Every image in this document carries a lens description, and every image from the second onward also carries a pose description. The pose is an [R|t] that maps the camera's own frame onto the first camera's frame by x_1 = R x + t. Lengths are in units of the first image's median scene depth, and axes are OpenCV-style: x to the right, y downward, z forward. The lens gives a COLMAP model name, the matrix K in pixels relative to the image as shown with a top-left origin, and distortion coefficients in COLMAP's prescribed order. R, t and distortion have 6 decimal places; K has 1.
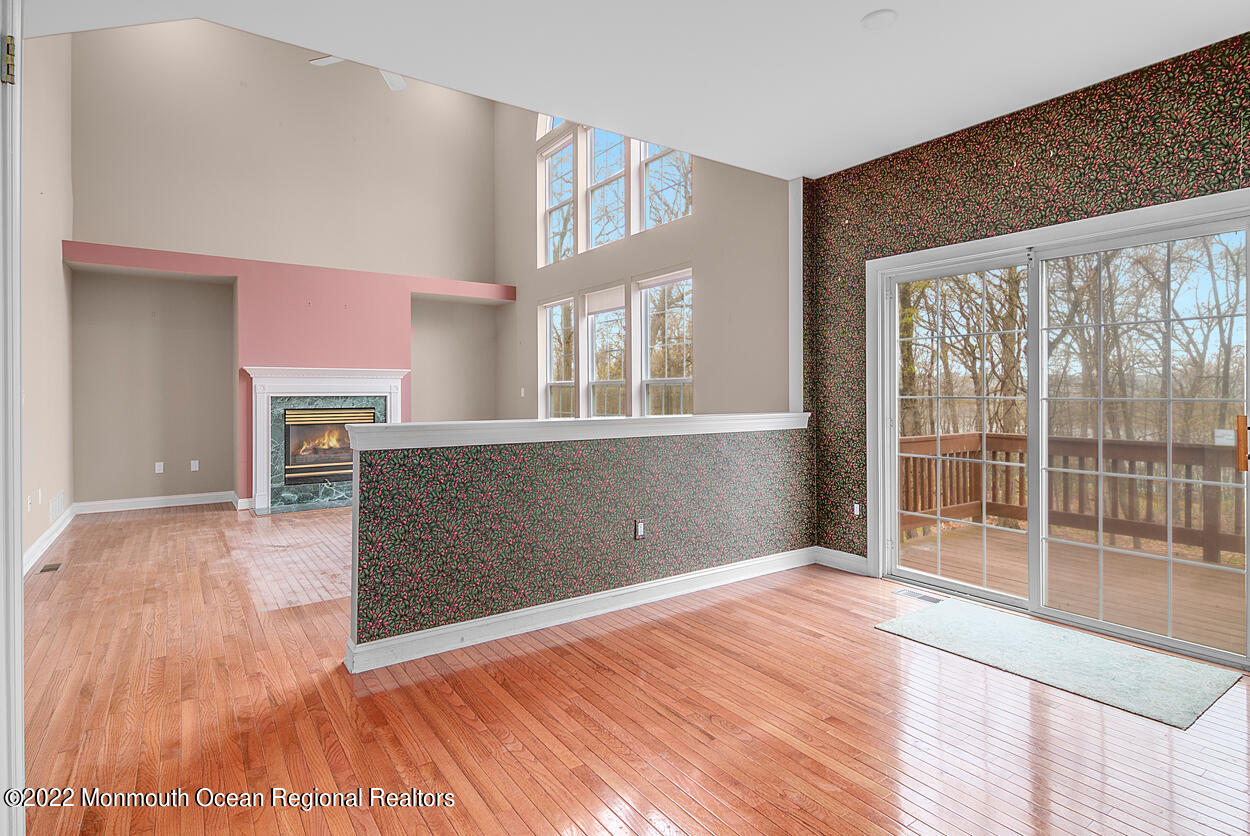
lens RADIAL K [[633.2, 0, 617.8], [0, 633.2, 387.5], [0, 0, 1]] dist [0.010192, -0.005504]
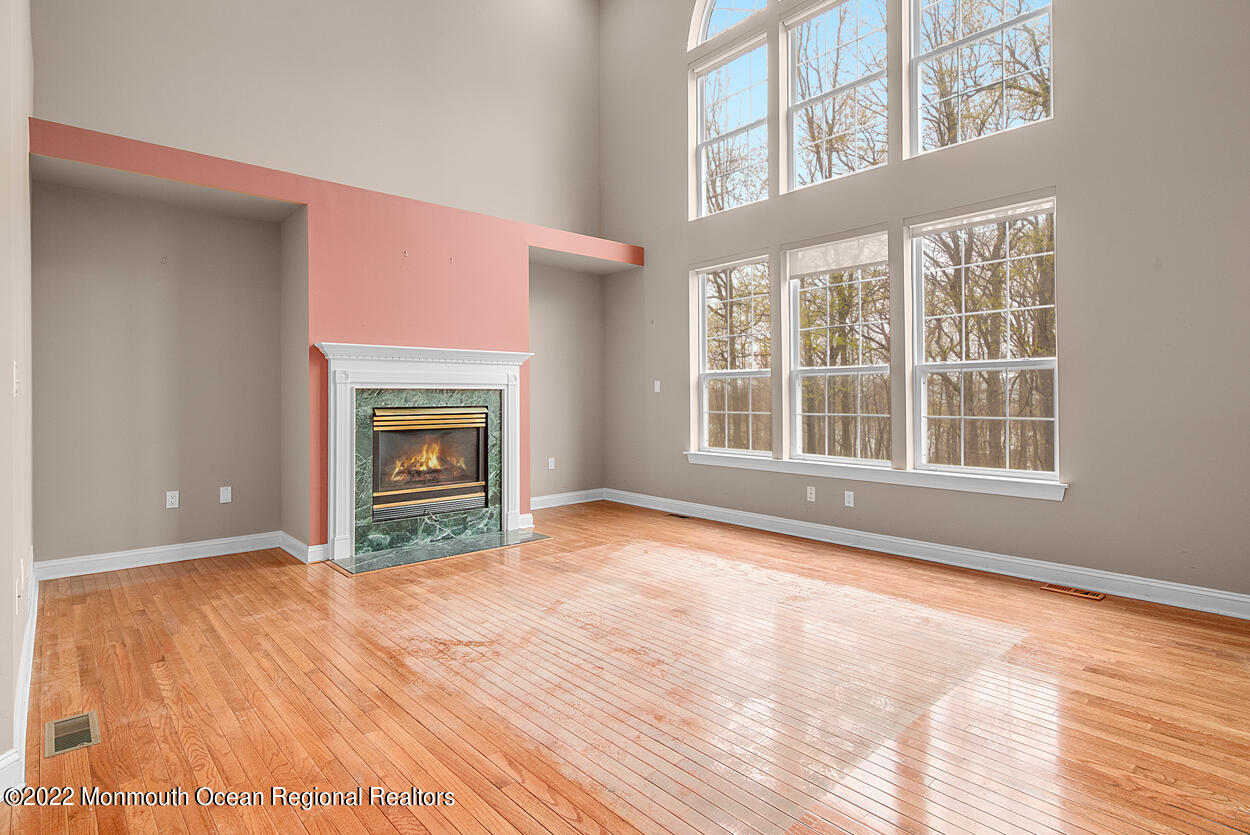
lens RADIAL K [[633.2, 0, 623.4], [0, 633.2, 384.4], [0, 0, 1]] dist [0.010192, -0.005504]
pose [[0.992598, 0.000846, 0.121440, -0.342157], [0.000403, 0.999947, -0.010261, 0.016359], [-0.121443, 0.010234, 0.992546, 0.302217]]
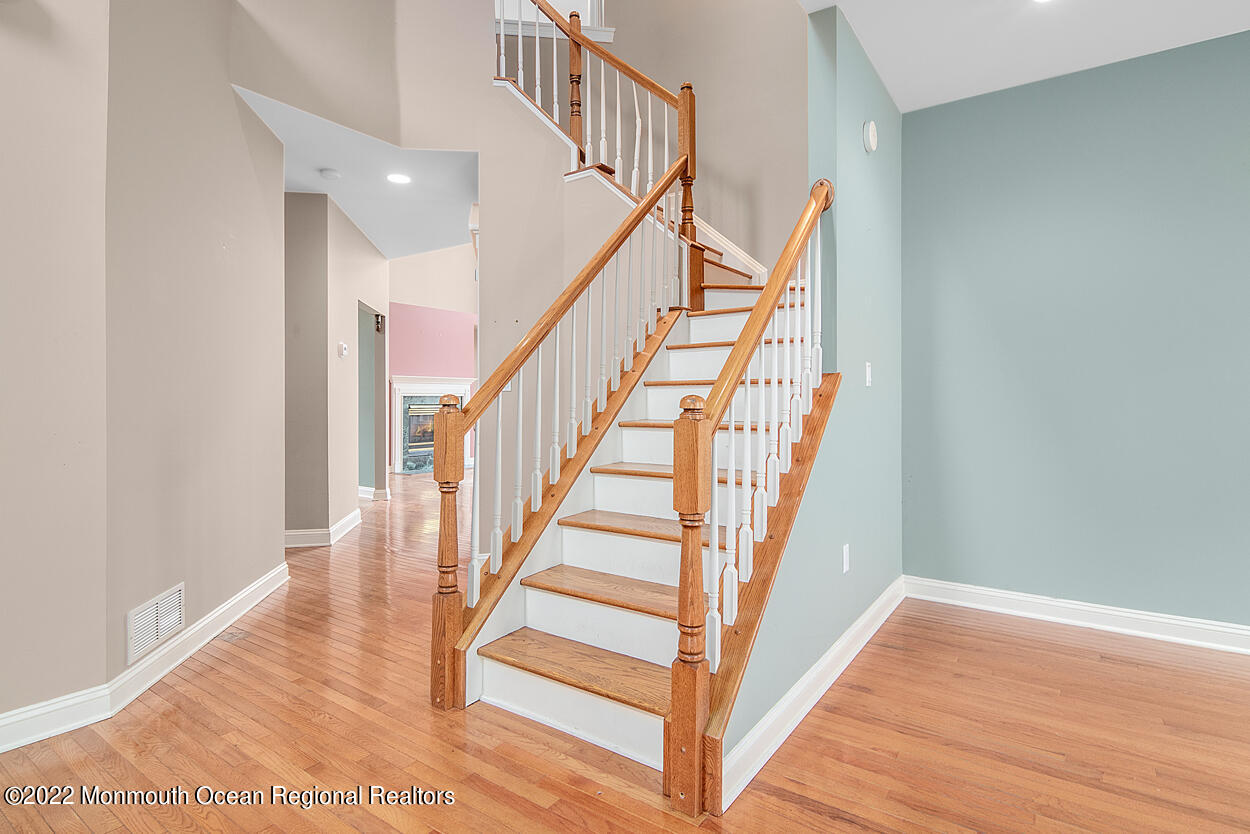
lens RADIAL K [[633.2, 0, 621.8], [0, 633.2, 404.7], [0, 0, 1]] dist [0.010192, -0.005504]
pose [[0.938656, -0.000748, 0.344853, -0.564456], [-0.005176, 0.999854, 0.016256, 0.008245], [-0.344815, -0.017043, 0.938516, -0.525855]]
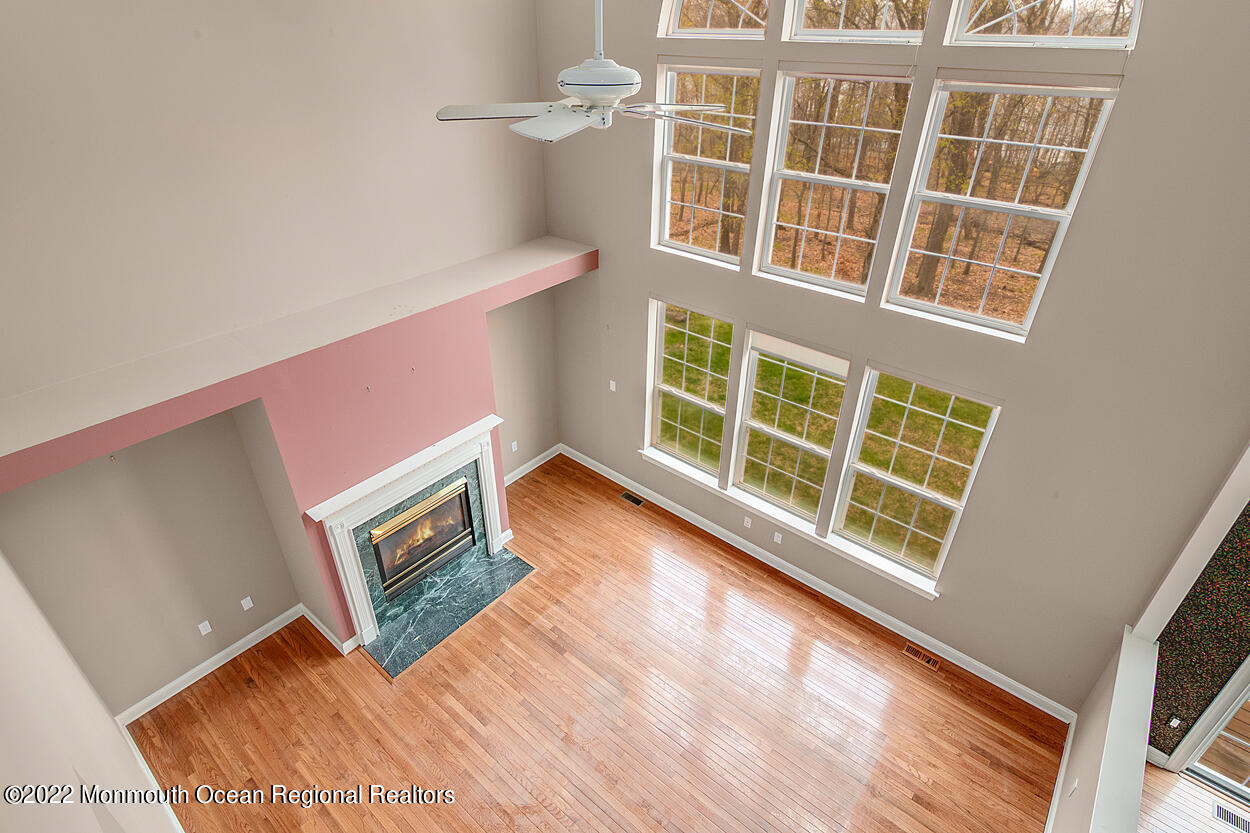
lens RADIAL K [[633.2, 0, 625.1], [0, 633.2, 392.7], [0, 0, 1]] dist [0.010192, -0.005504]
pose [[0.962876, -0.121954, 0.240826, -0.397151], [-0.016827, 0.863281, 0.504444, -0.467959], [-0.269420, -0.489769, 0.829180, 0.398466]]
